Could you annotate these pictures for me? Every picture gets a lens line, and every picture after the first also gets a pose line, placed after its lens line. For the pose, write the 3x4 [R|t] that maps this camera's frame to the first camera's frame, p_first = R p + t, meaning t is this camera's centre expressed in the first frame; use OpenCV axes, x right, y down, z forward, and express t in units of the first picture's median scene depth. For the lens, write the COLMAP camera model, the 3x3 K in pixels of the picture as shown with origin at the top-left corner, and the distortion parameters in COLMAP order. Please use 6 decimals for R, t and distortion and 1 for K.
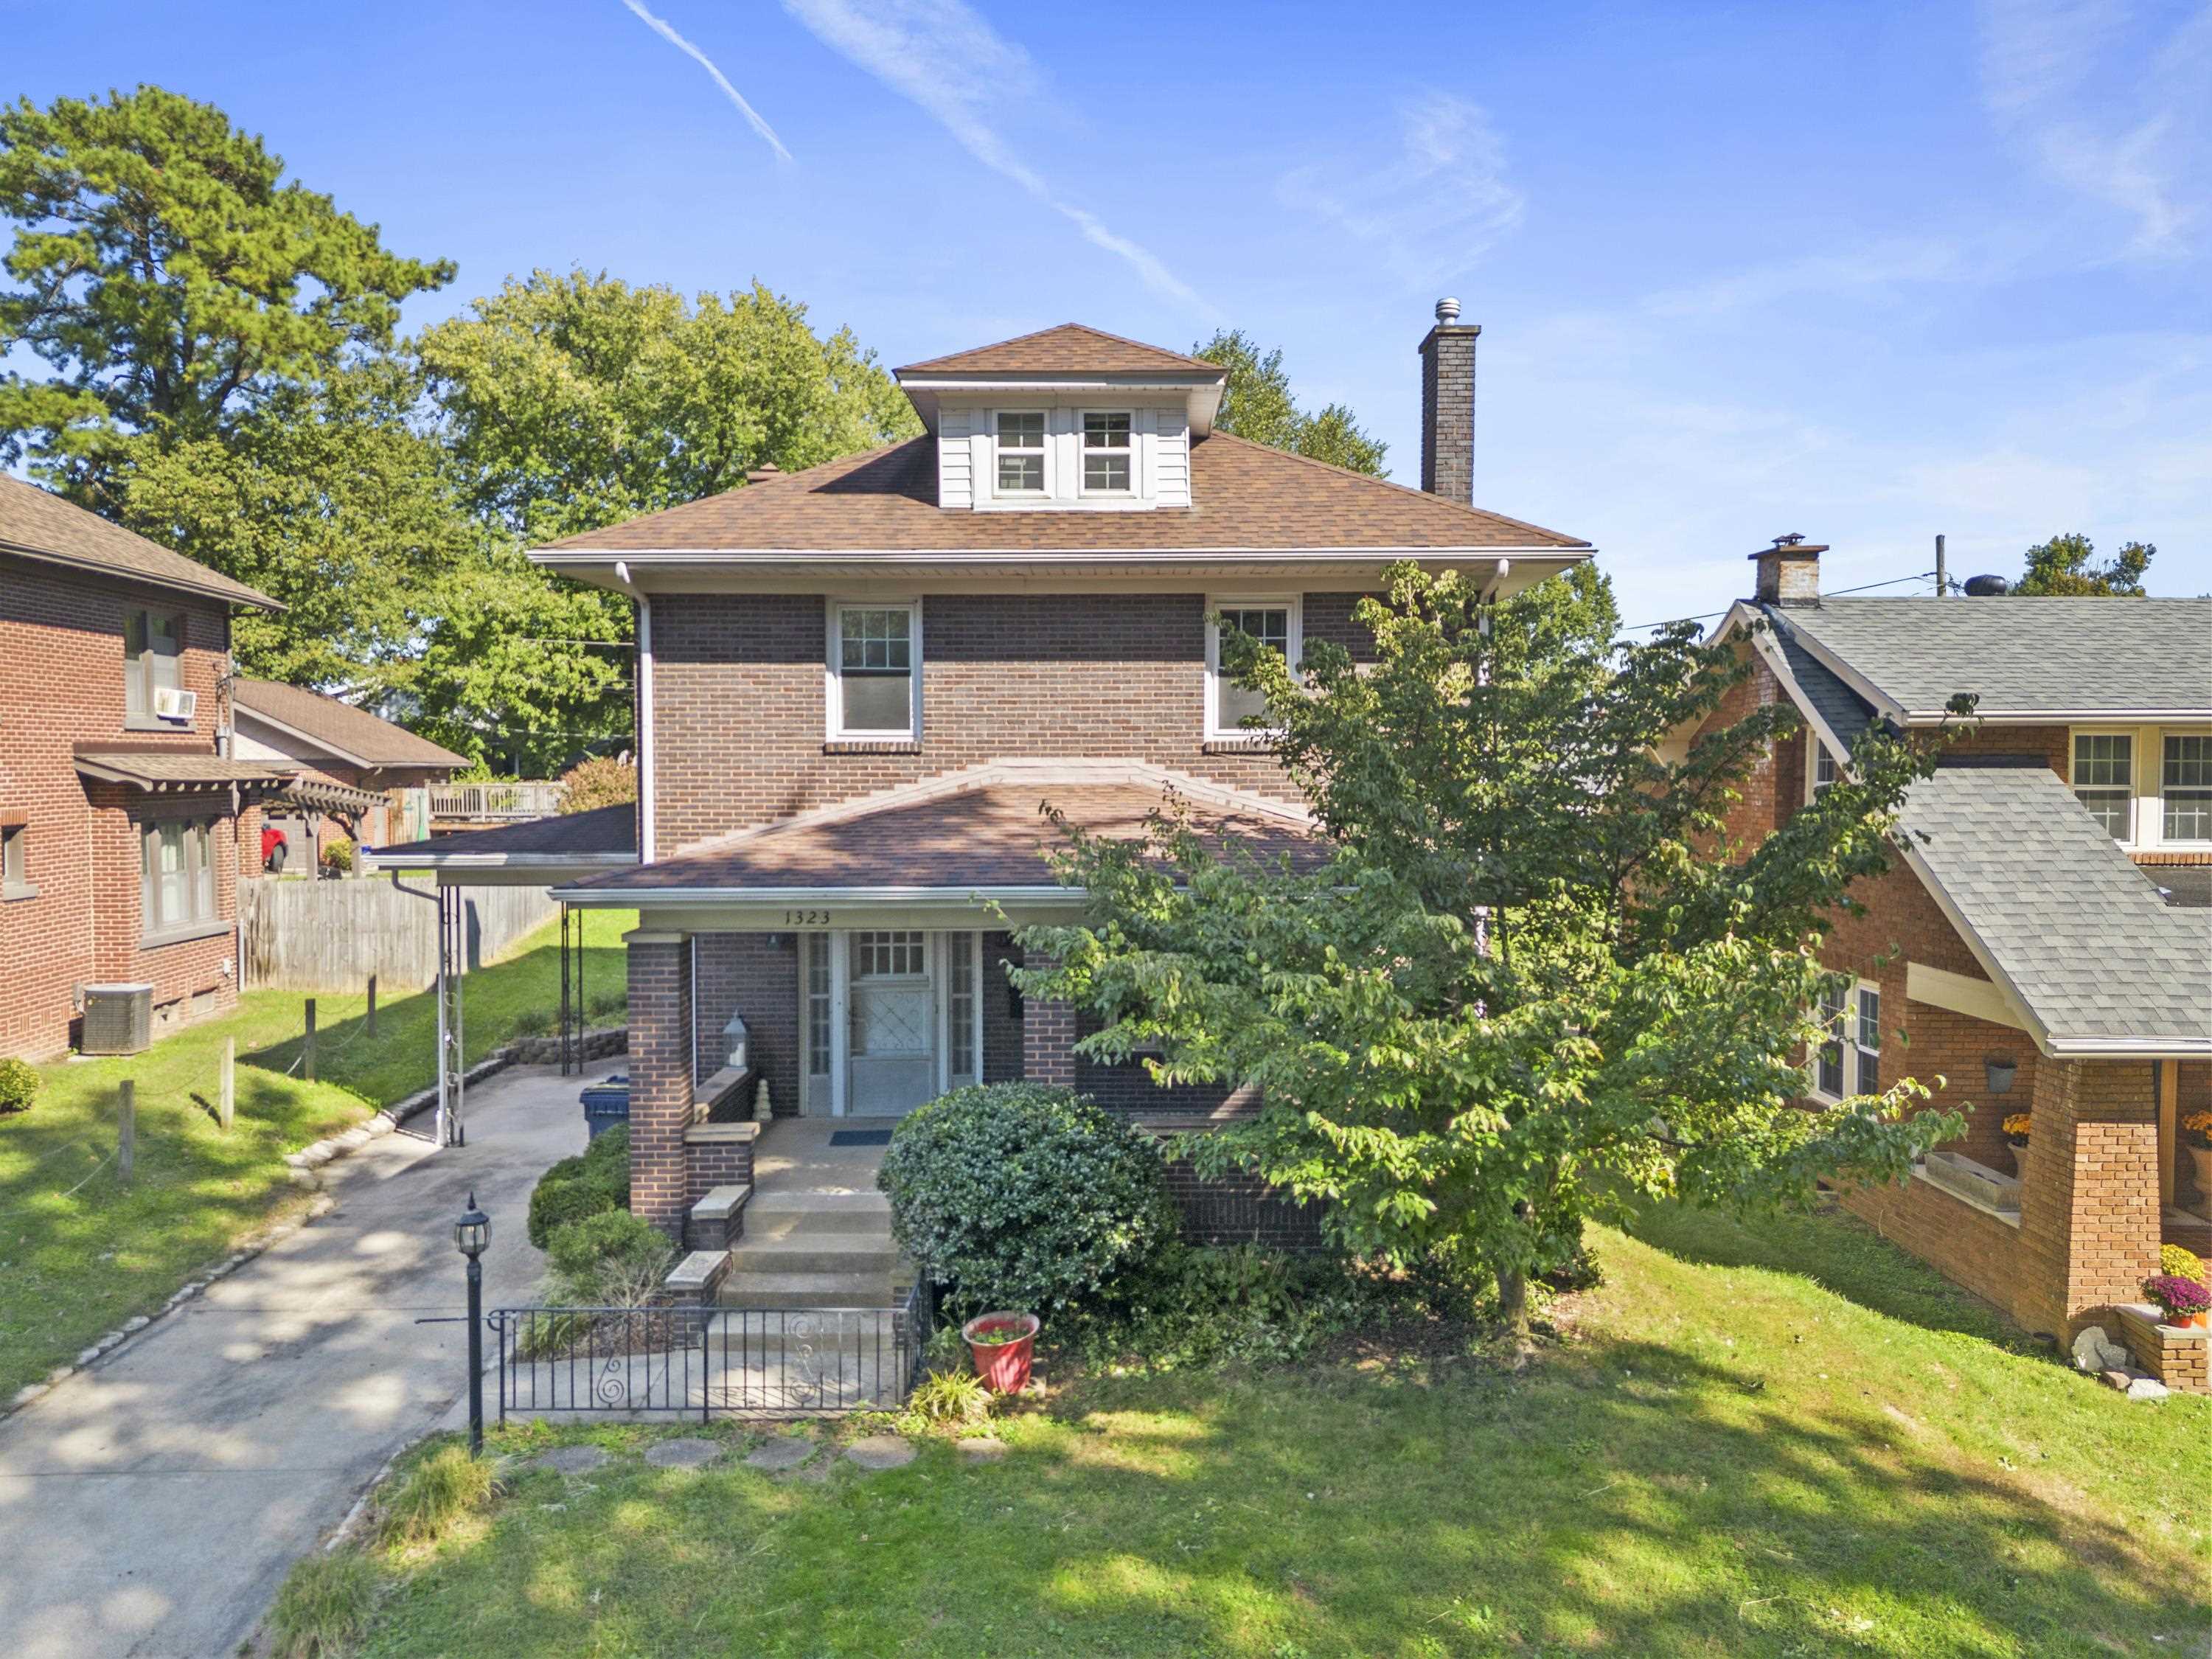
lens RADIAL K [[1543.1, 0, 1113.1], [0, 1543.1, 821.2], [0, 0, 1]] dist [0.046539, -0.042897]
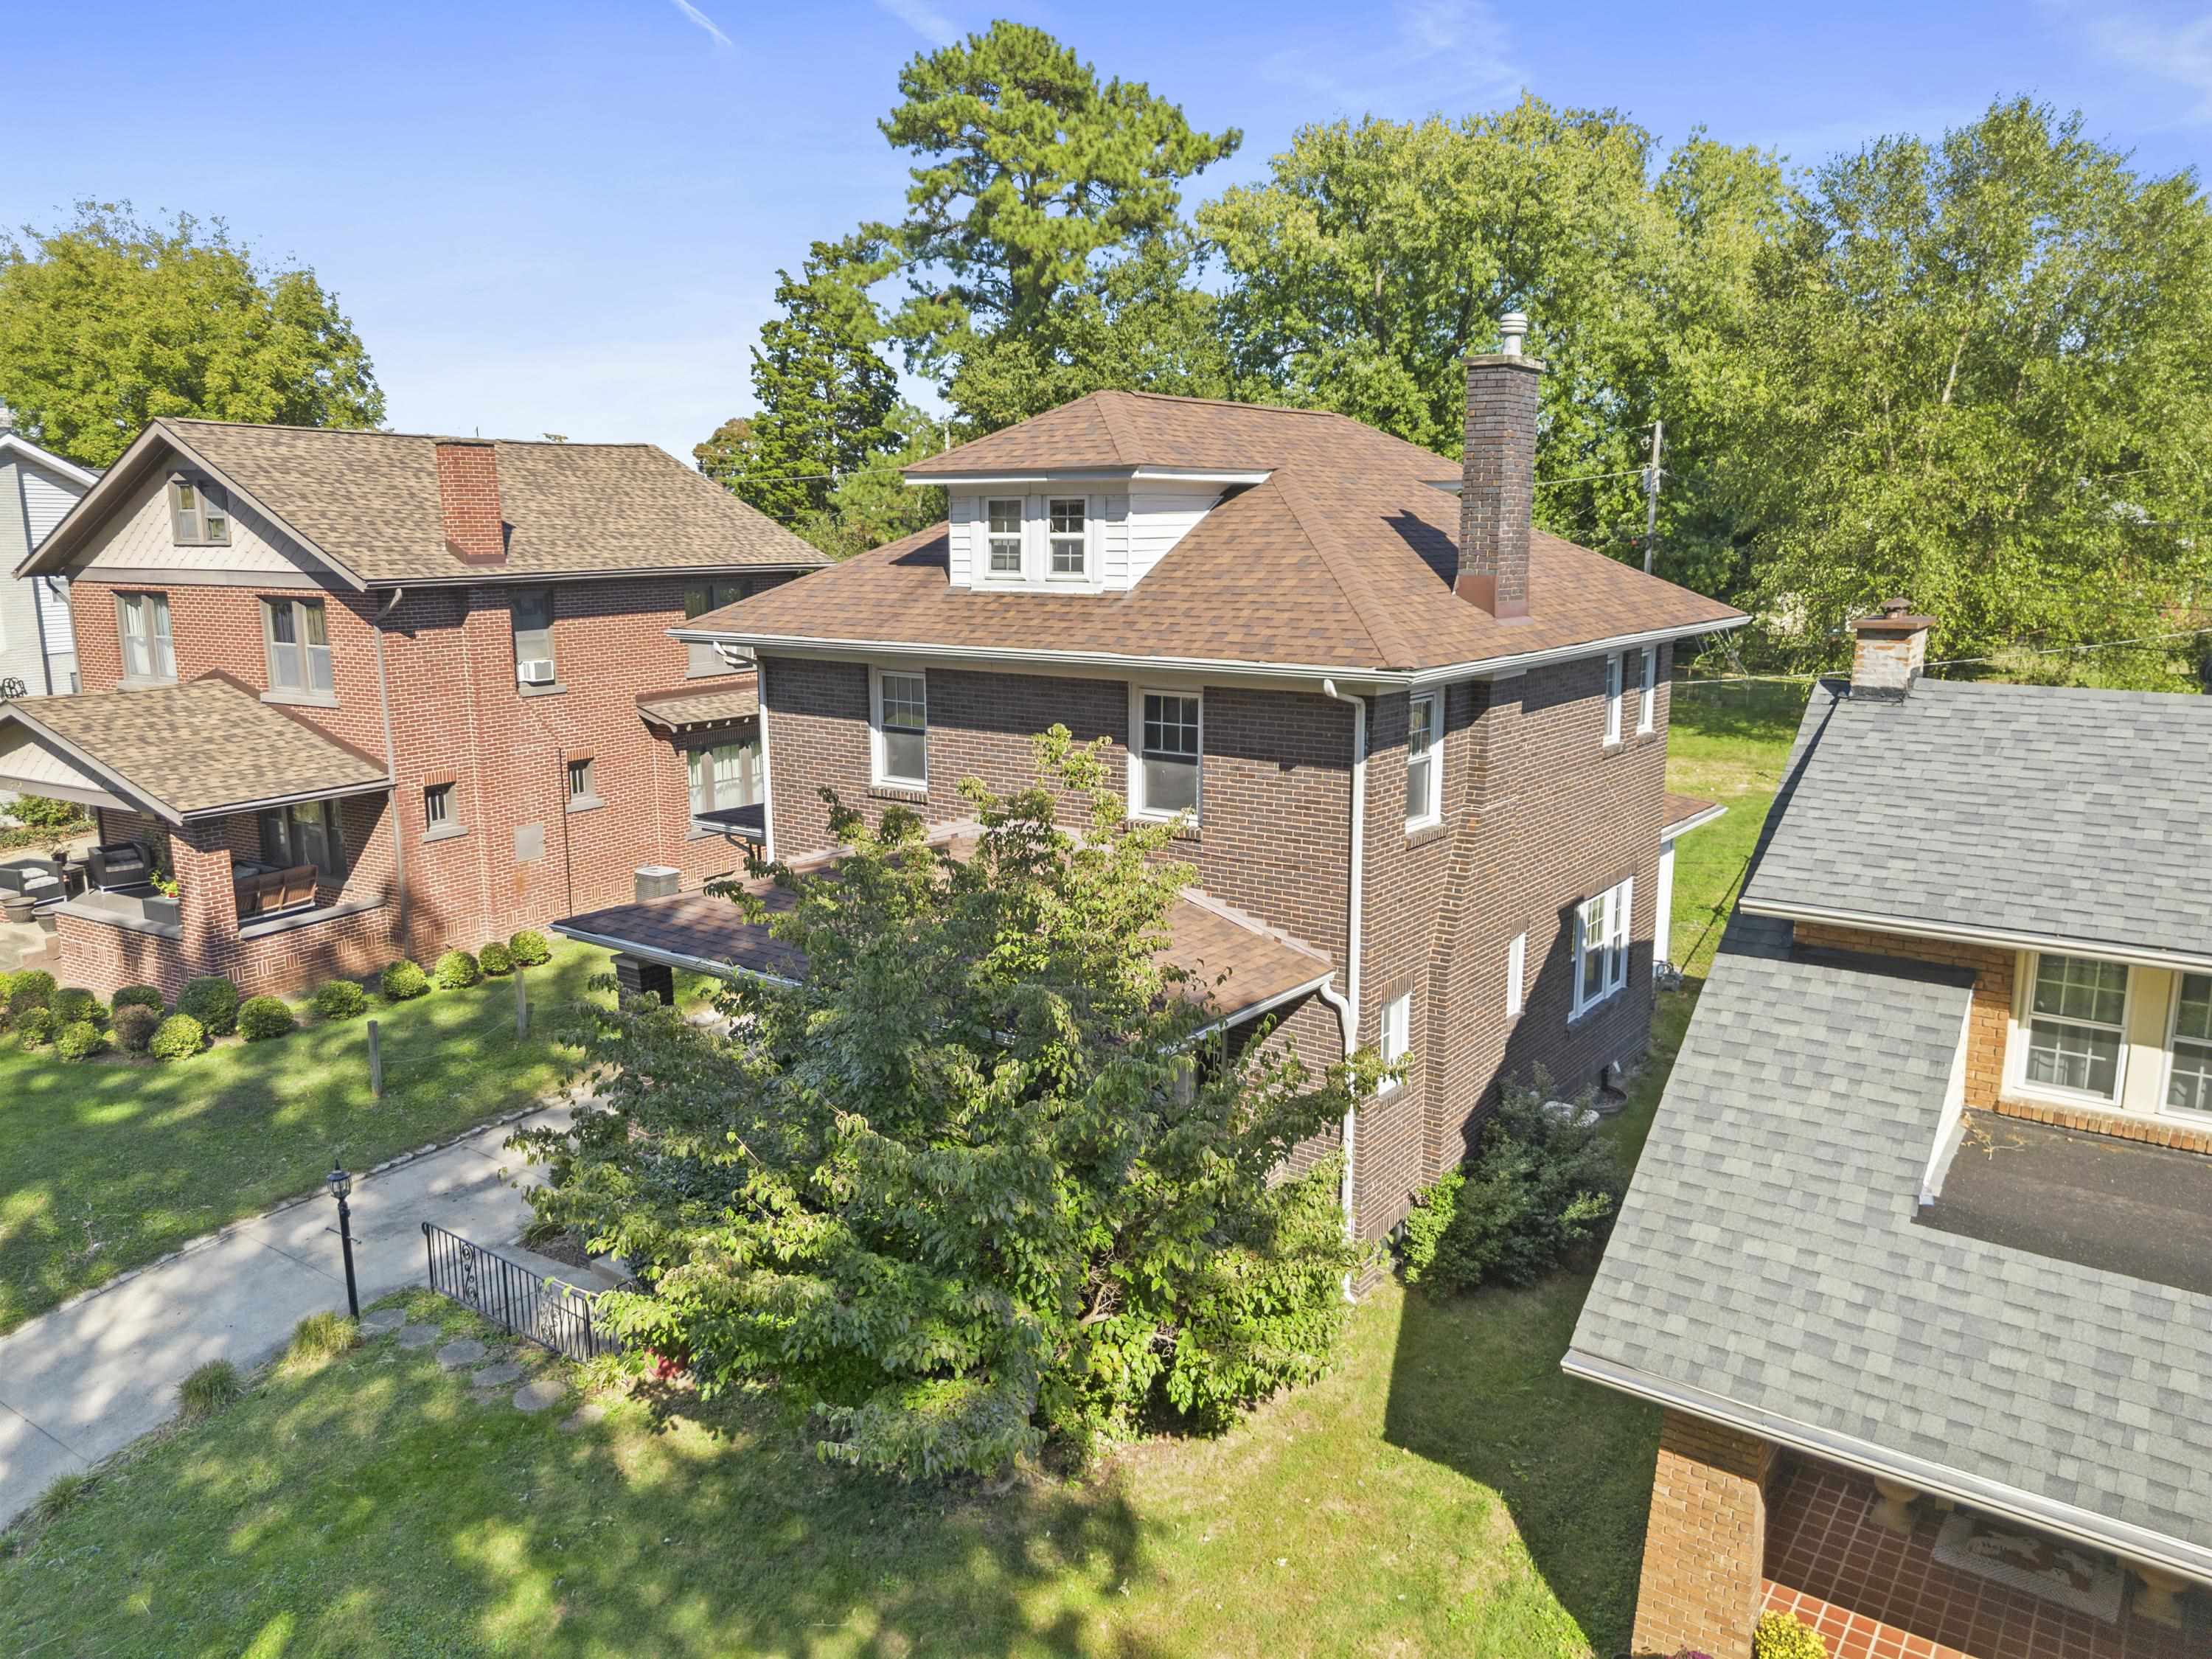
lens RADIAL K [[1543.1, 0, 1113.1], [0, 1543.1, 821.2], [0, 0, 1]] dist [0.046539, -0.042897]
pose [[0.809478, 0.105731, -0.577553, 0.657828], [-0.016785, 0.987418, 0.157238, -0.215194], [0.586911, -0.117587, 0.801067, 0.150015]]
